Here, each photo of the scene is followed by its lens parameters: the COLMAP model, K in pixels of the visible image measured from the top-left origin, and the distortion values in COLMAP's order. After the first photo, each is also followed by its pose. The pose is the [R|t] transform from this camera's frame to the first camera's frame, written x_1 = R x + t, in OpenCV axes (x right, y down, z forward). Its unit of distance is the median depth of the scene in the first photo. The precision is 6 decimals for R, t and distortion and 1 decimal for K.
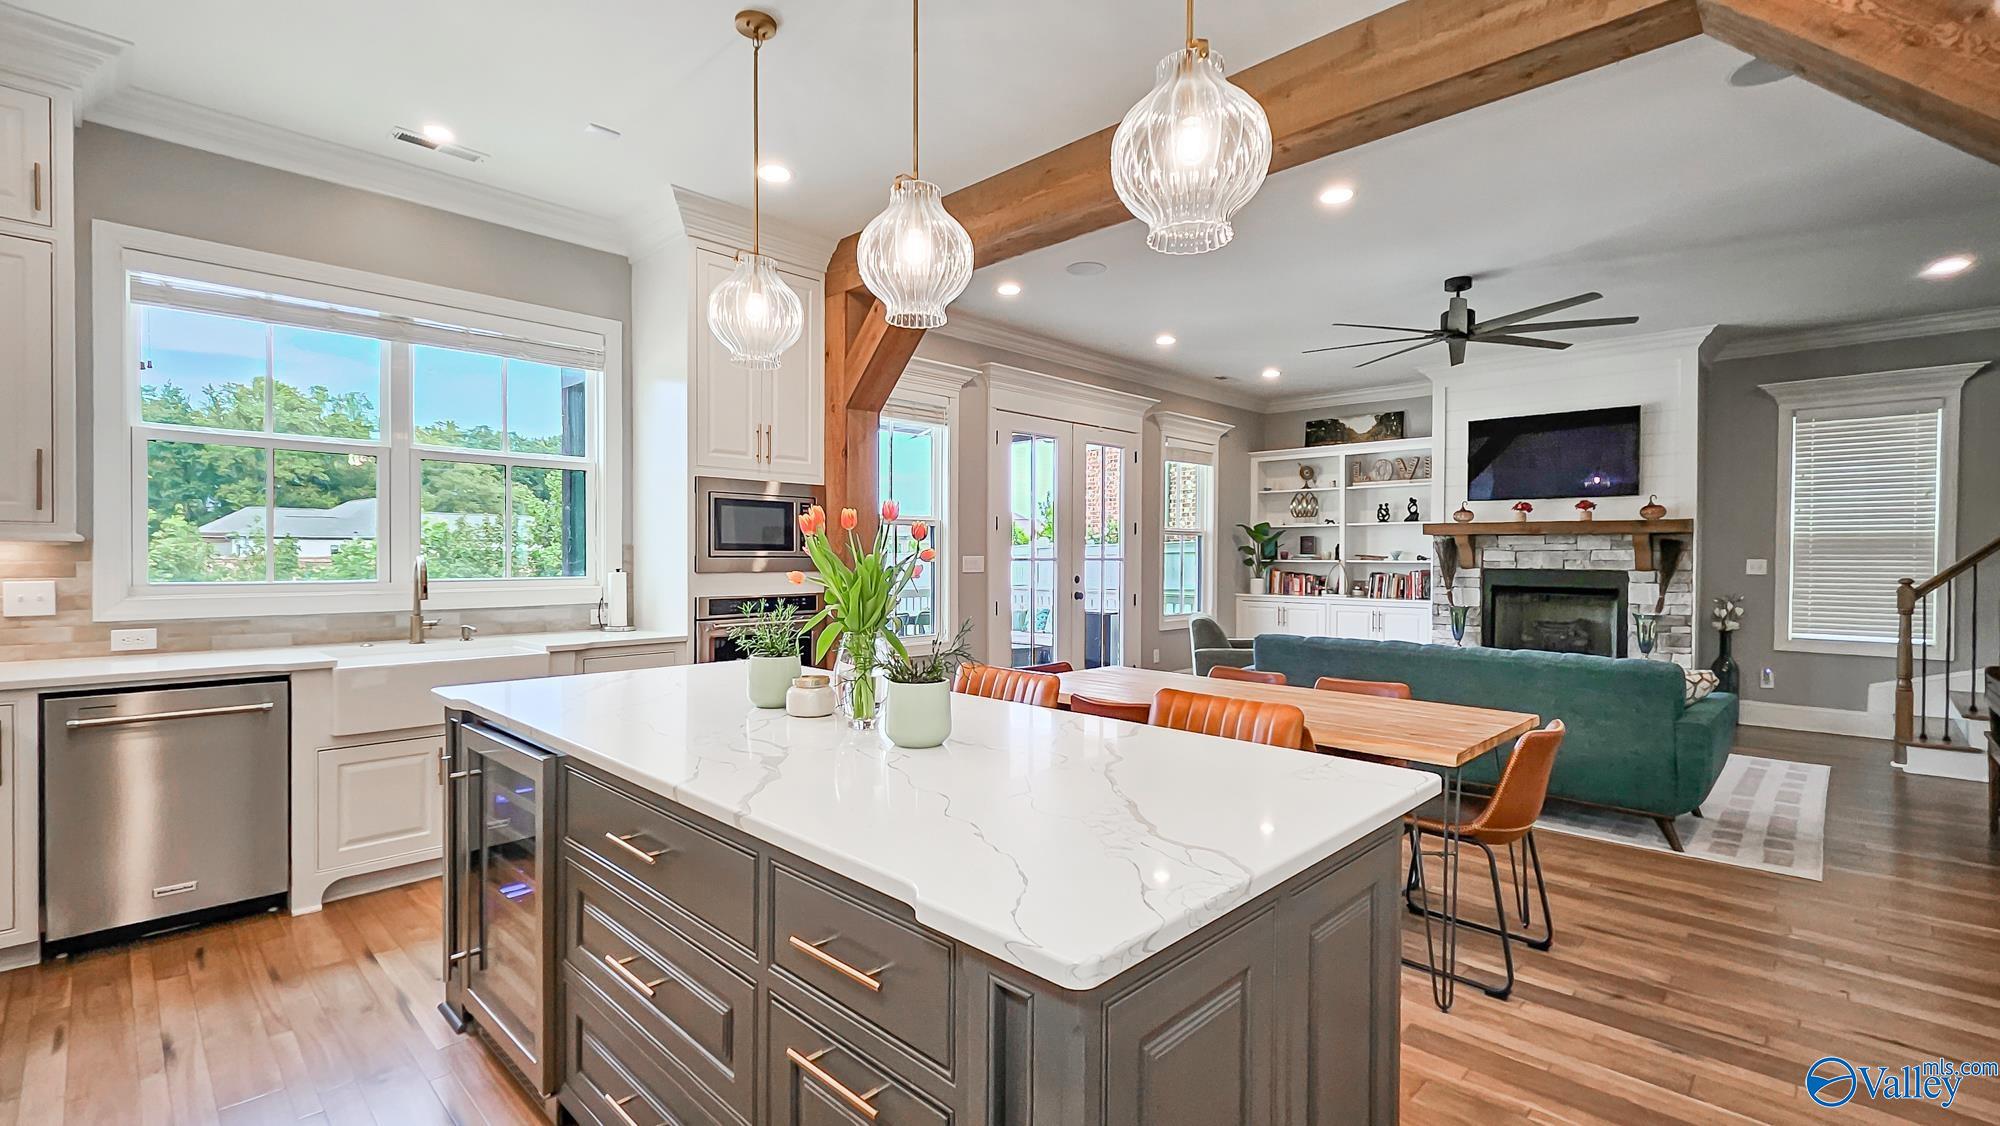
lens RADIAL K [[868.1, 0, 1006.4], [0, 868.1, 569.2], [0, 0, 1]] dist [0.005000, 0.000281]
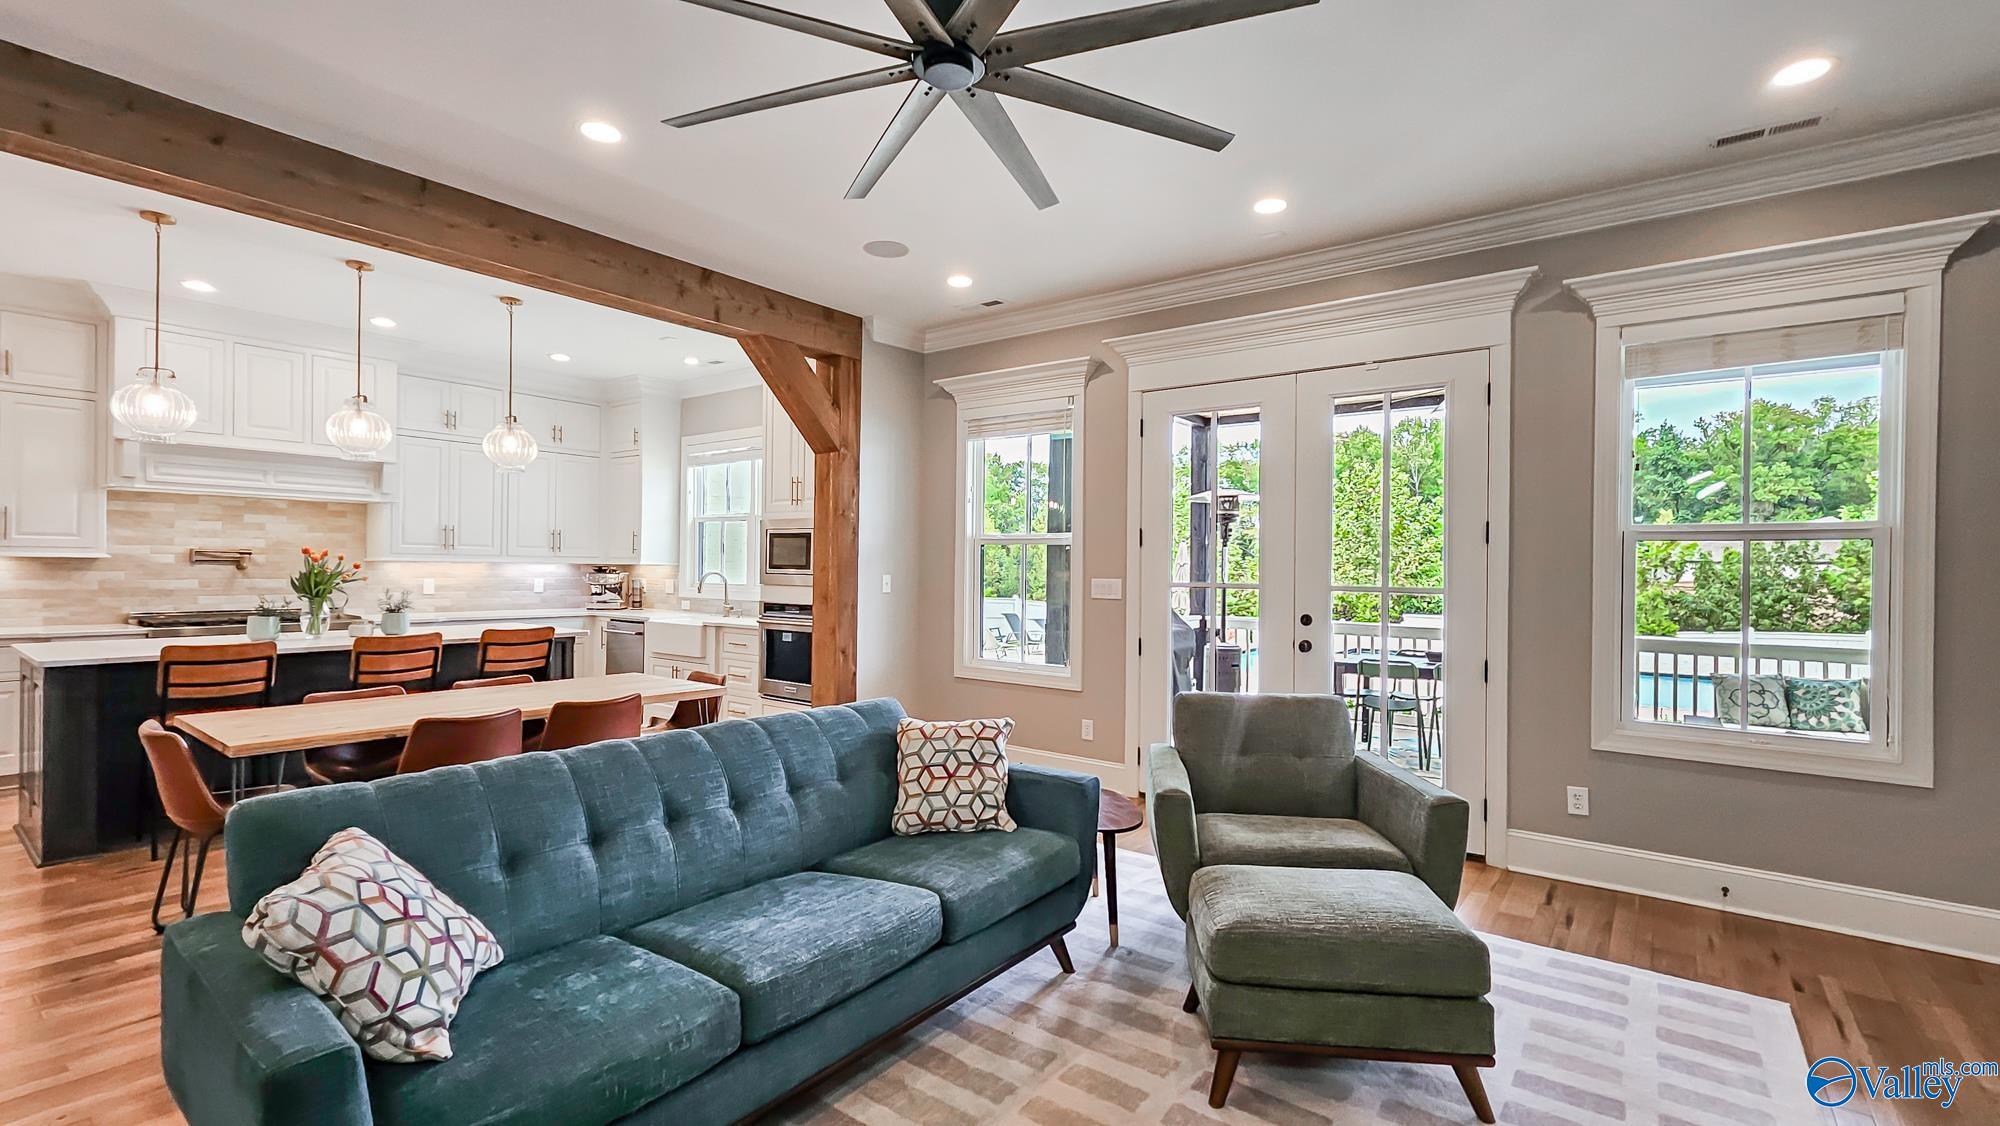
lens RADIAL K [[873.2, 0, 998.9], [0, 873.2, 567.5], [0, 0, 1]] dist [0.004776, -0.000096]
pose [[0.112426, -0.001608, -0.993659, 0.714291], [-0.028598, 0.999579, -0.004853, -0.017367], [0.993248, 0.028962, 0.112333, 0.745822]]
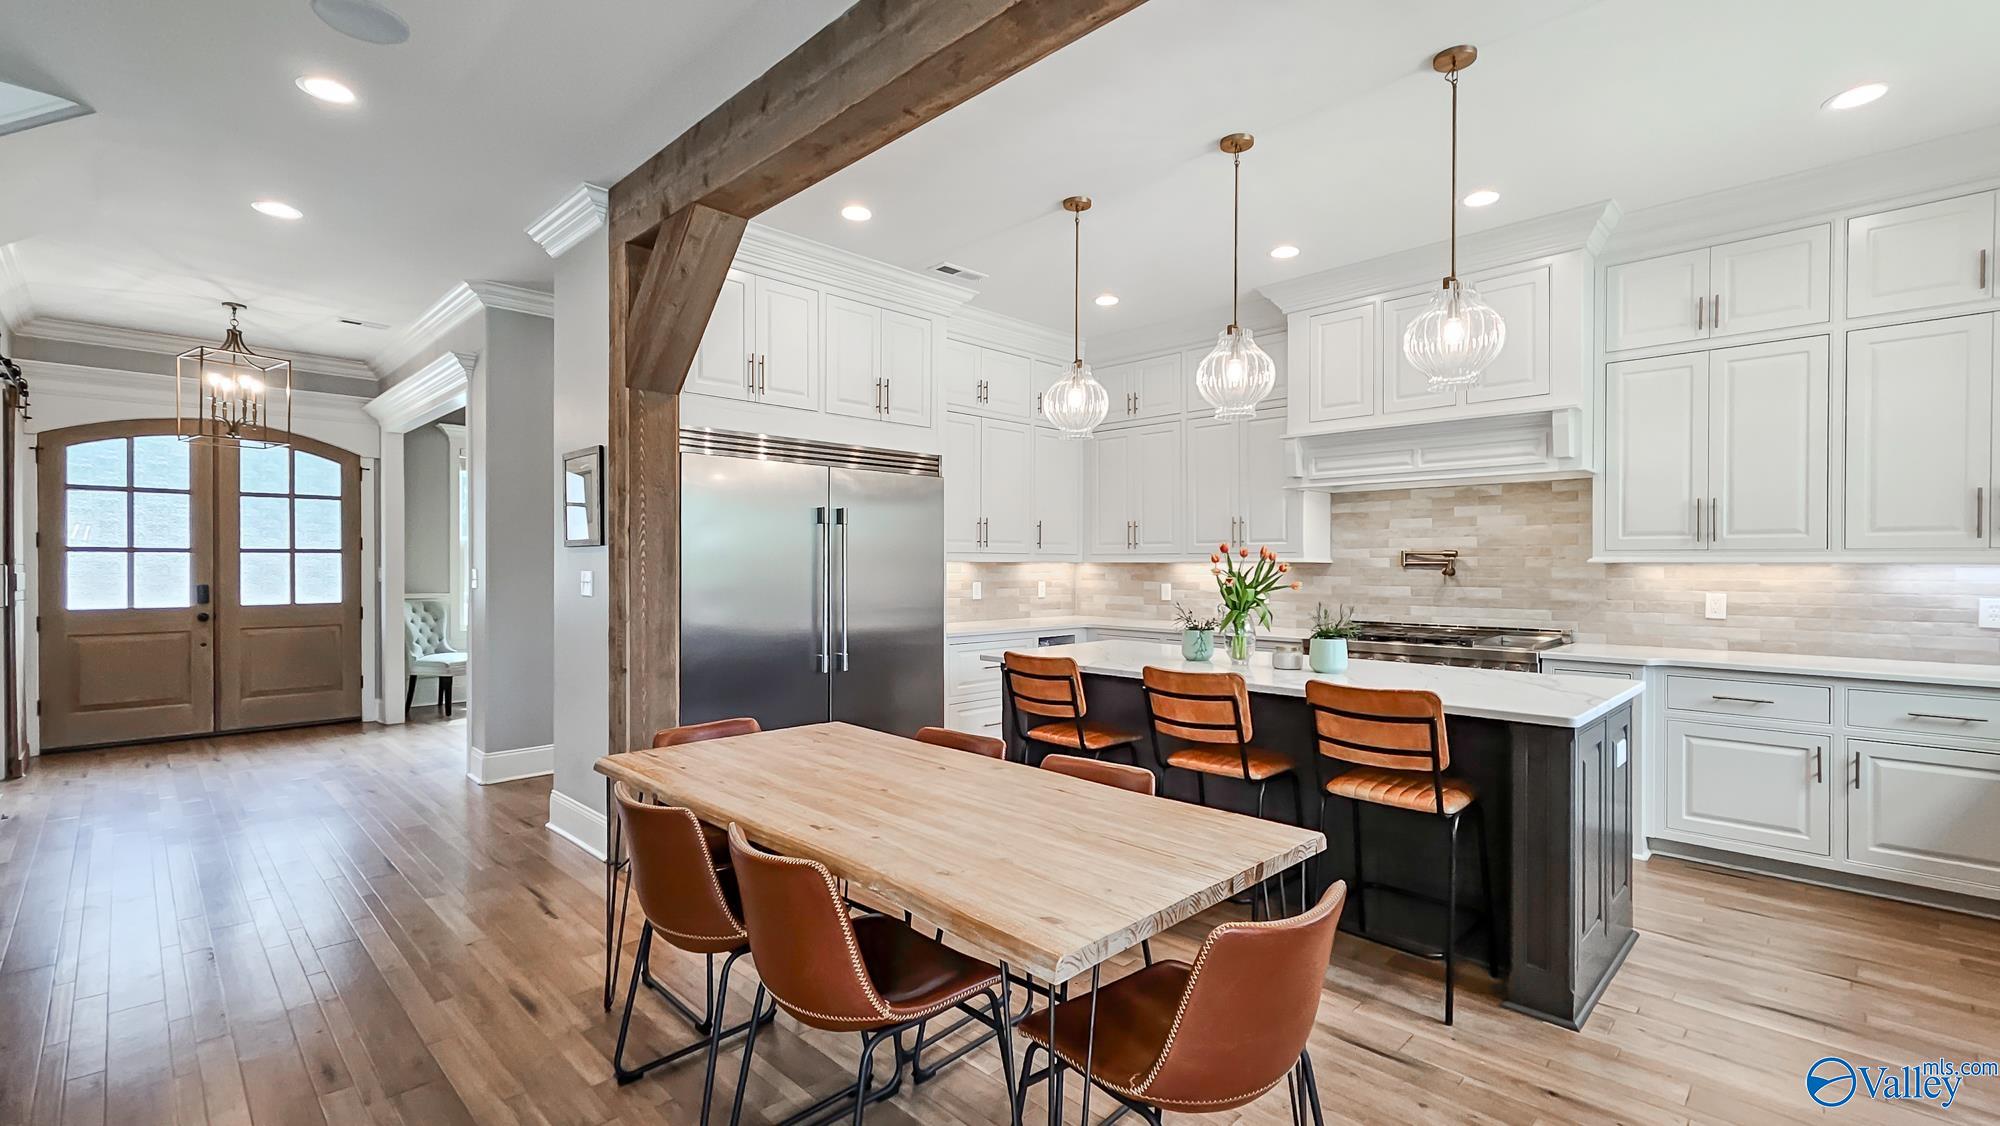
lens RADIAL K [[873.2, 0, 998.9], [0, 873.2, 567.5], [0, 0, 1]] dist [0.004776, -0.000096]
pose [[-0.999801, -0.006719, 0.018763, 0.090125], [-0.006325, 0.999760, 0.020958, -0.016788], [-0.018899, 0.020835, -0.999604, 0.808751]]
